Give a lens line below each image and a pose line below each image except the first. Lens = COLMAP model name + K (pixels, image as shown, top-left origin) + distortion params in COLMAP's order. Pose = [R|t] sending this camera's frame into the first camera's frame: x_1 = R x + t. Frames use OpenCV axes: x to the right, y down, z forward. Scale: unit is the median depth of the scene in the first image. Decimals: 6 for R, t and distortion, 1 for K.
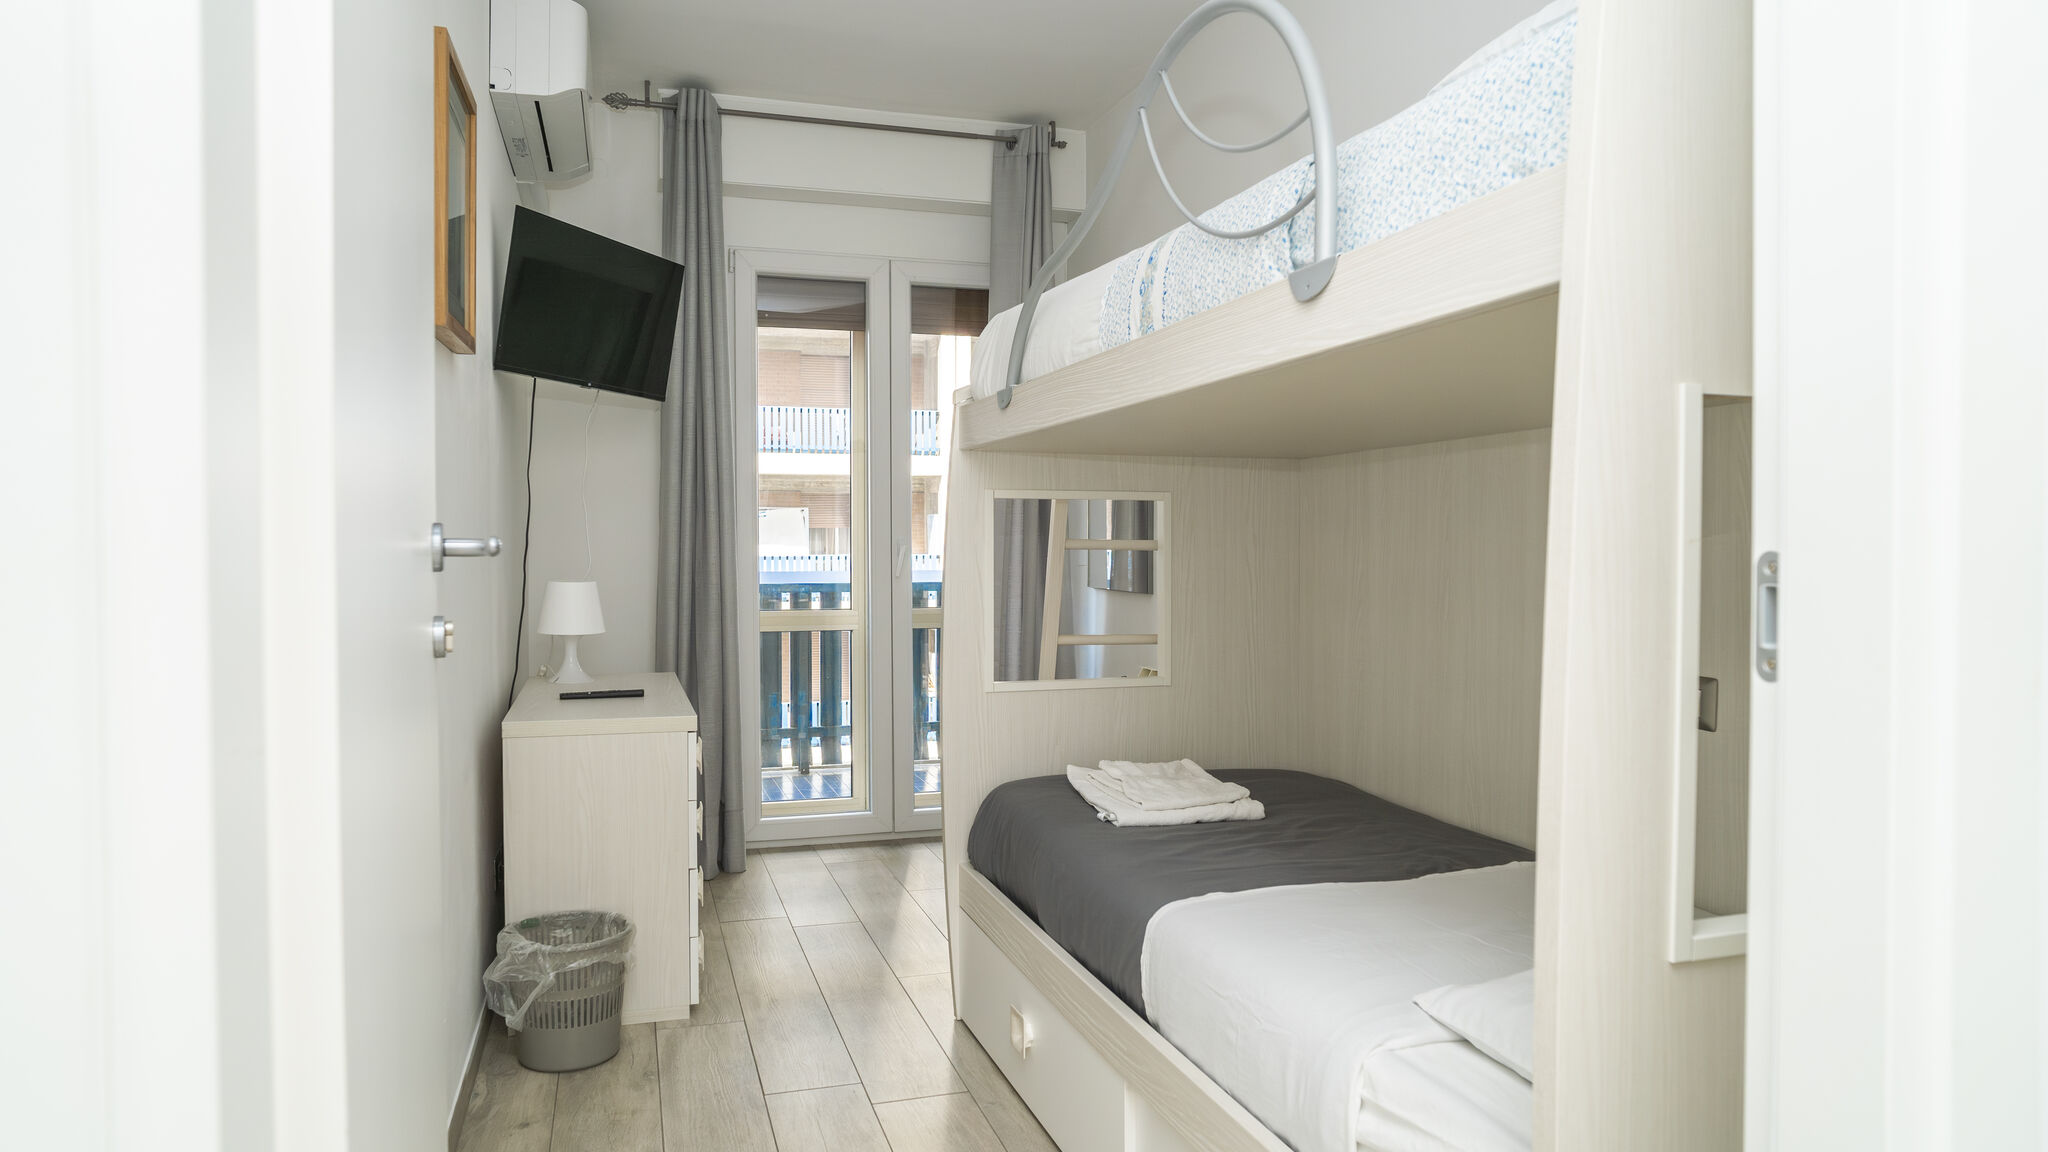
lens RADIAL K [[1238.8, 0, 1019.0], [0, 1238.8, 566.1], [0, 0, 1]] dist [-0.029050, 0.022098]
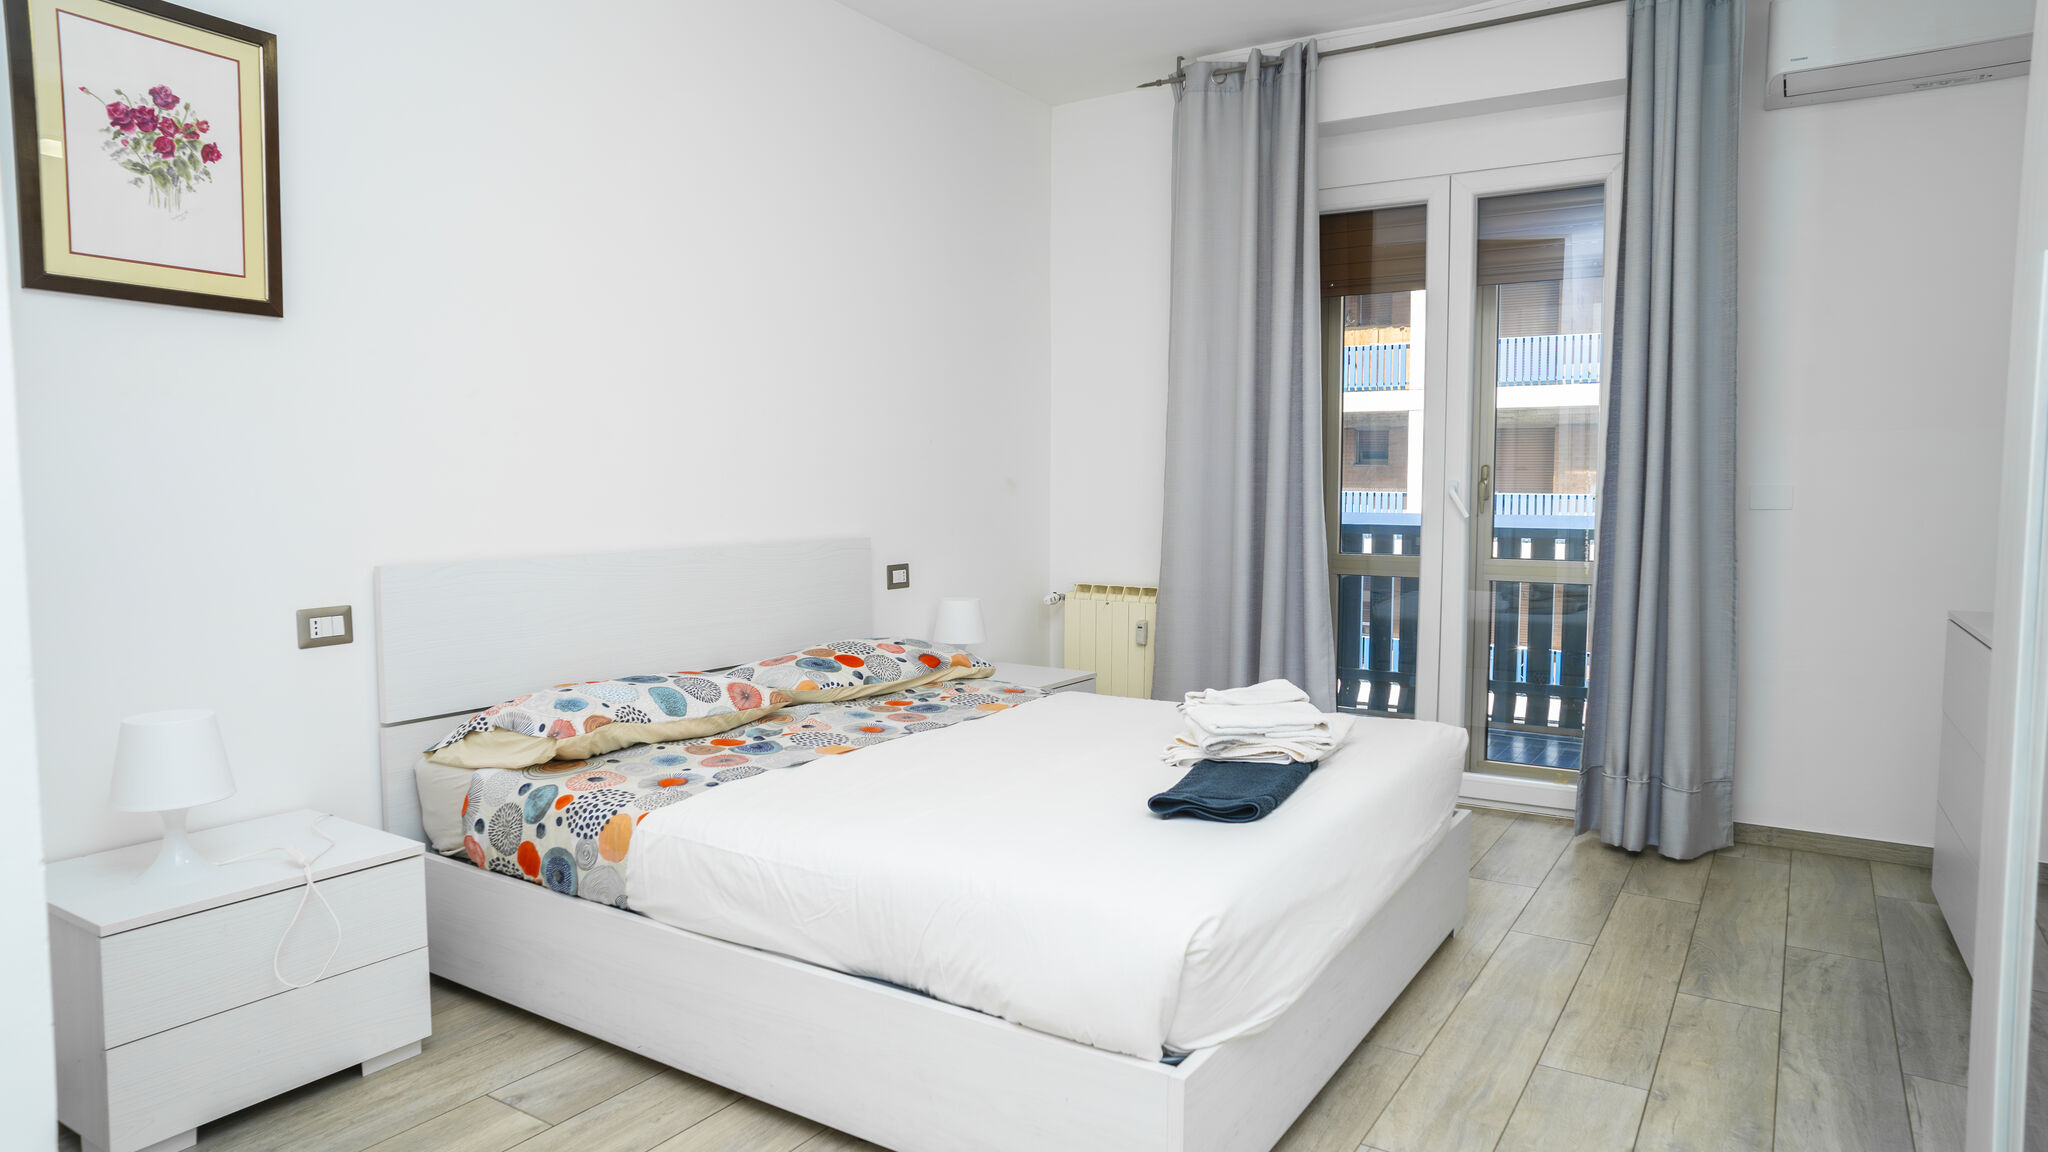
lens RADIAL K [[1238.8, 0, 1003.4], [0, 1238.8, 572.0], [0, 0, 1]] dist [-0.029050, 0.022098]
pose [[0.625629, 0.062397, -0.777621, 0.361138], [-0.020023, 0.997752, 0.063950, -0.005326], [0.779864, -0.024438, 0.625472, 0.144068]]
